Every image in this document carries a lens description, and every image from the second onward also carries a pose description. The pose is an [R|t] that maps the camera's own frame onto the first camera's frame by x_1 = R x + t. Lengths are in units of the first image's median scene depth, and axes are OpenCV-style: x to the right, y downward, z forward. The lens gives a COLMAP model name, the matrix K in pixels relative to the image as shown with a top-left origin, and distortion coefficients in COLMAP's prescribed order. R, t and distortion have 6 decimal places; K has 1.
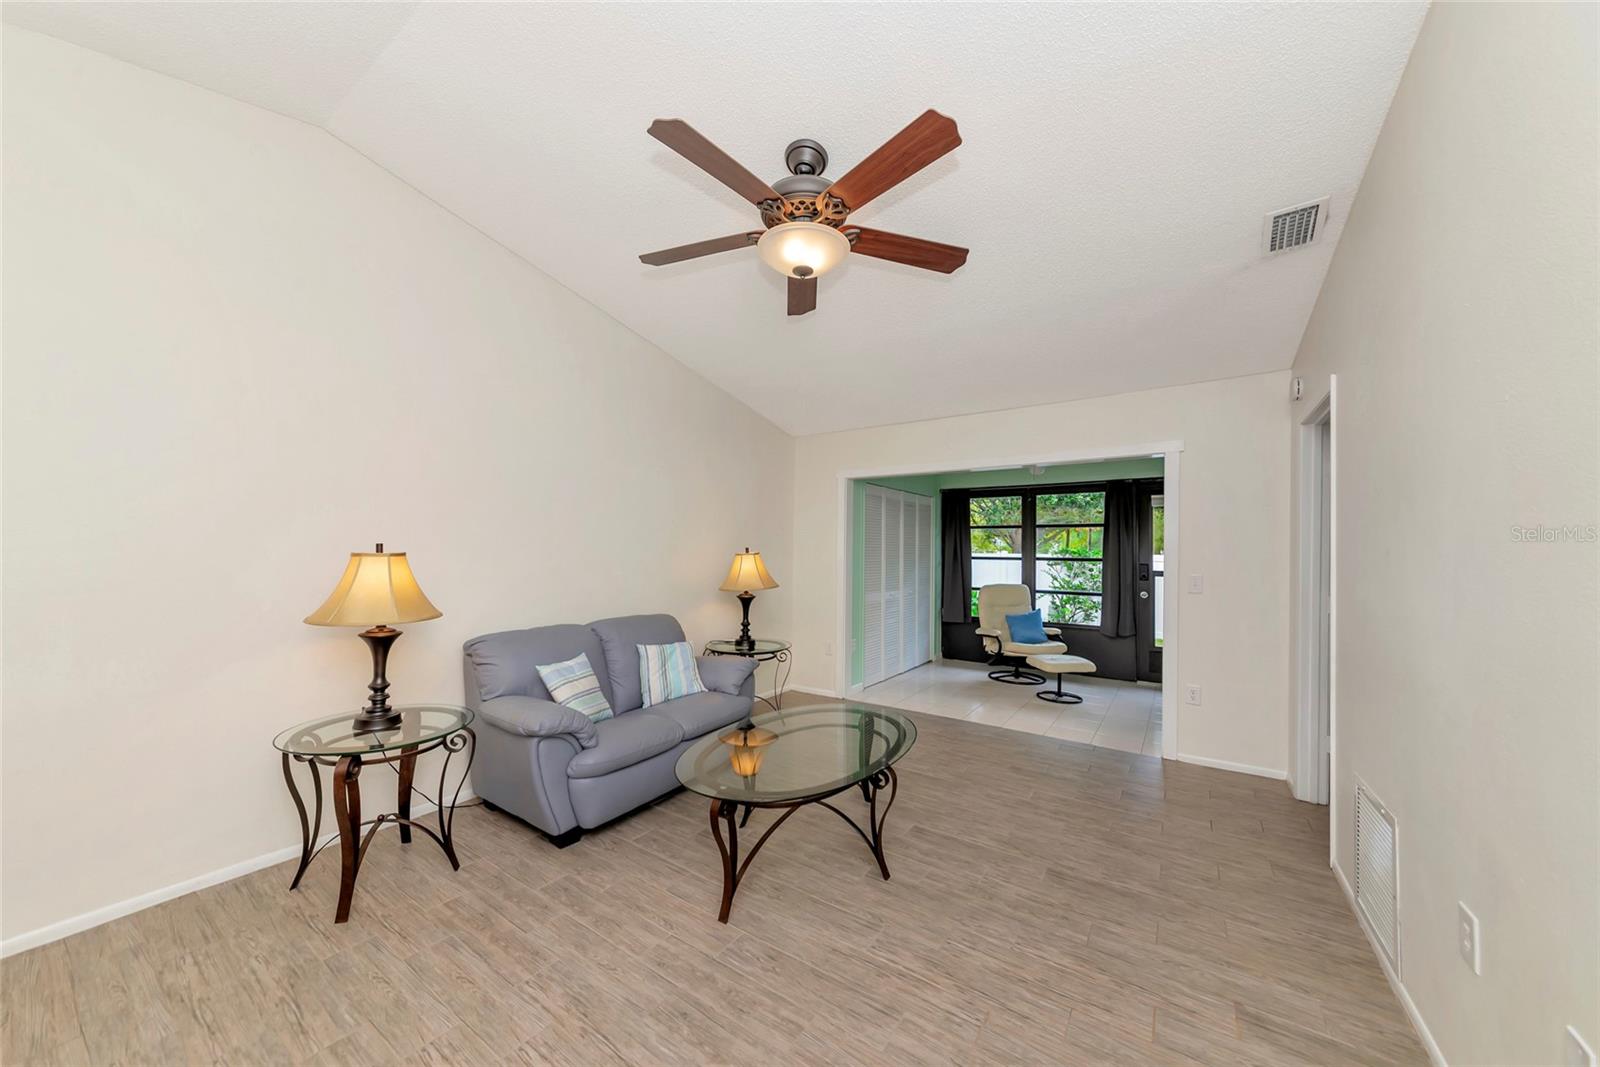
lens RADIAL K [[567.3, 0, 799.5], [0, 567.3, 534.4], [0, 0, 1]] dist [-0.006971, 0.001792]
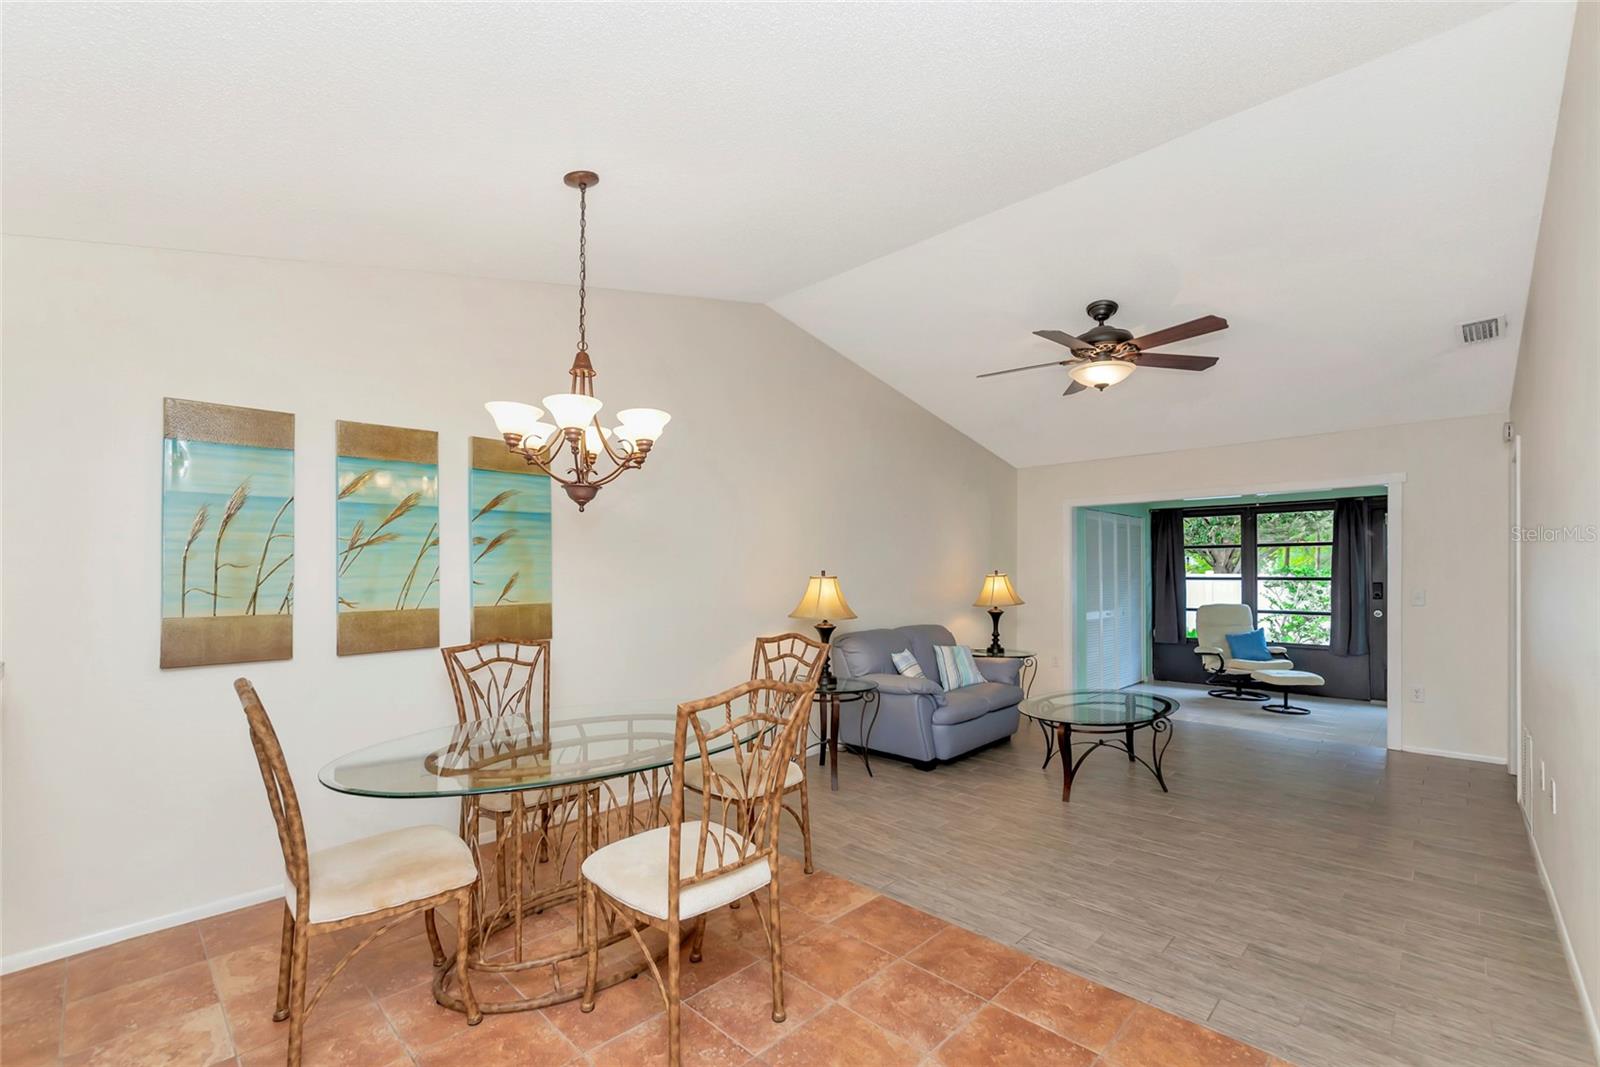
lens RADIAL K [[695.2, 0, 803.2], [0, 695.2, 555.2], [0, 0, 1]] dist [0.007645, -0.004032]
pose [[0.986442, -0.012191, -0.163659, -0.390766], [0.012794, 0.999915, 0.002634, -0.027429], [0.163613, -0.004693, 0.986513, -0.786787]]
